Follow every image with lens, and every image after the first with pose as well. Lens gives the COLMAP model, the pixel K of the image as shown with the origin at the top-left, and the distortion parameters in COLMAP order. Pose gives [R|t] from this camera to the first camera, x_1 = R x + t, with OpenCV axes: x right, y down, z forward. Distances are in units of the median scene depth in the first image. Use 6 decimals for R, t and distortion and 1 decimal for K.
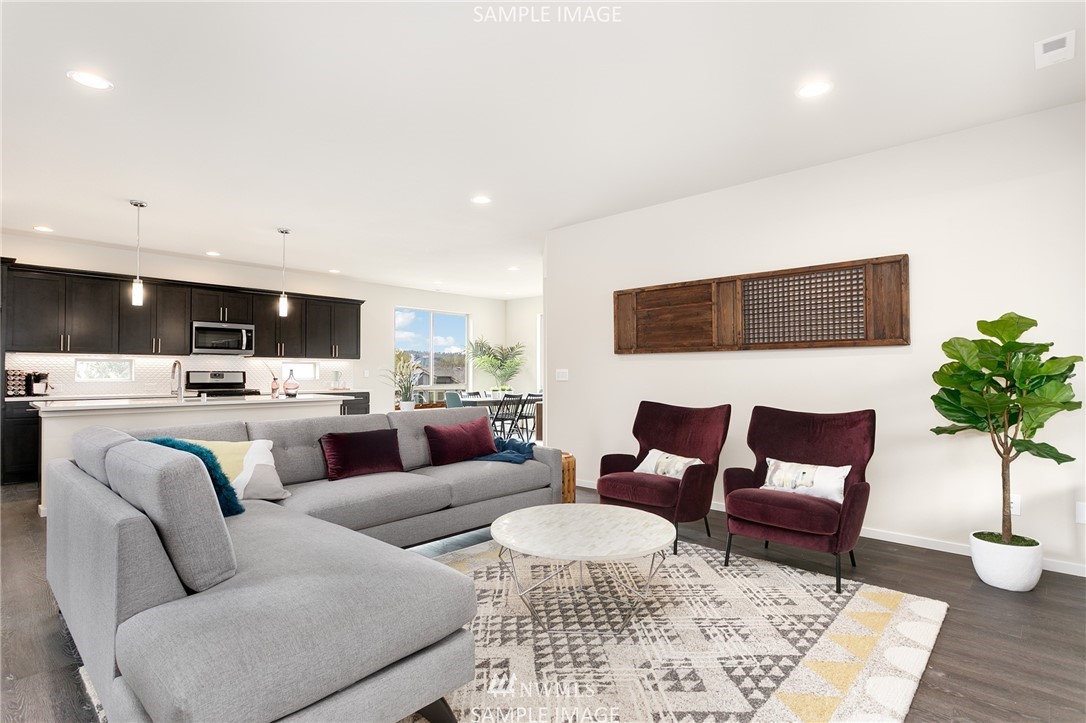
lens RADIAL K [[538.2, 0, 537.7], [0, 538.2, 359.3], [0, 0, 1]] dist [0.001254, 0.000652]
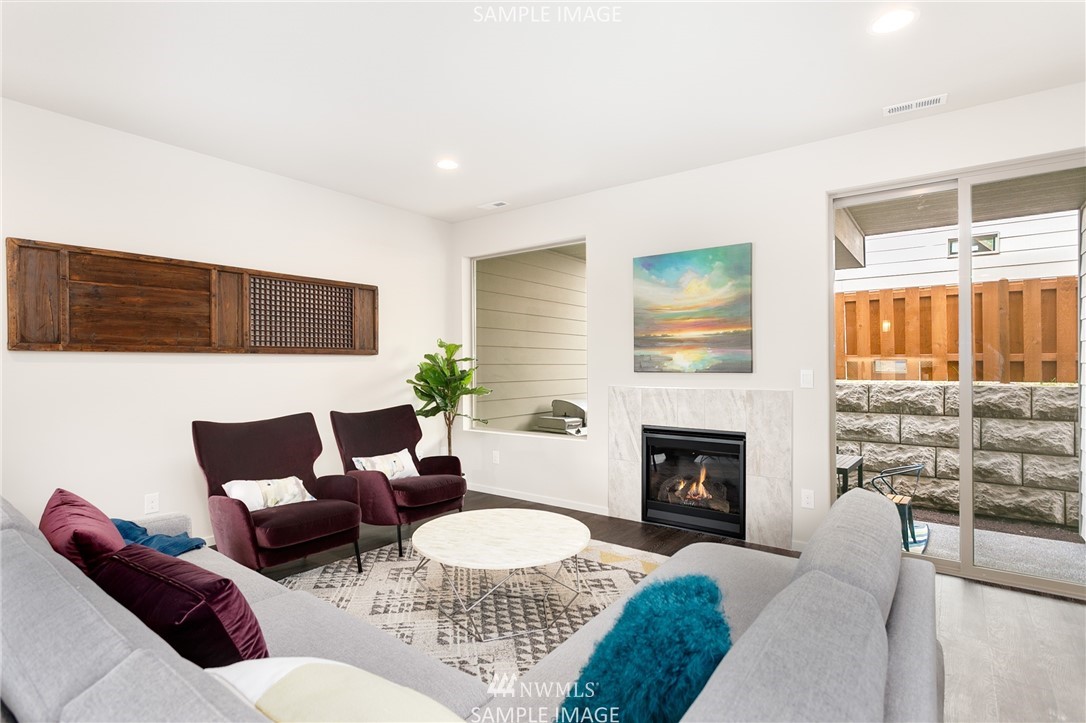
lens RADIAL K [[538.2, 0, 540.6], [0, 538.2, 362.9], [0, 0, 1]] dist [0.001254, 0.000652]
pose [[-0.100003, 0.002359, 0.994984, -0.743508], [-0.024994, 0.999676, -0.004883, -0.011790], [-0.994673, -0.025357, -0.099911, 0.805017]]
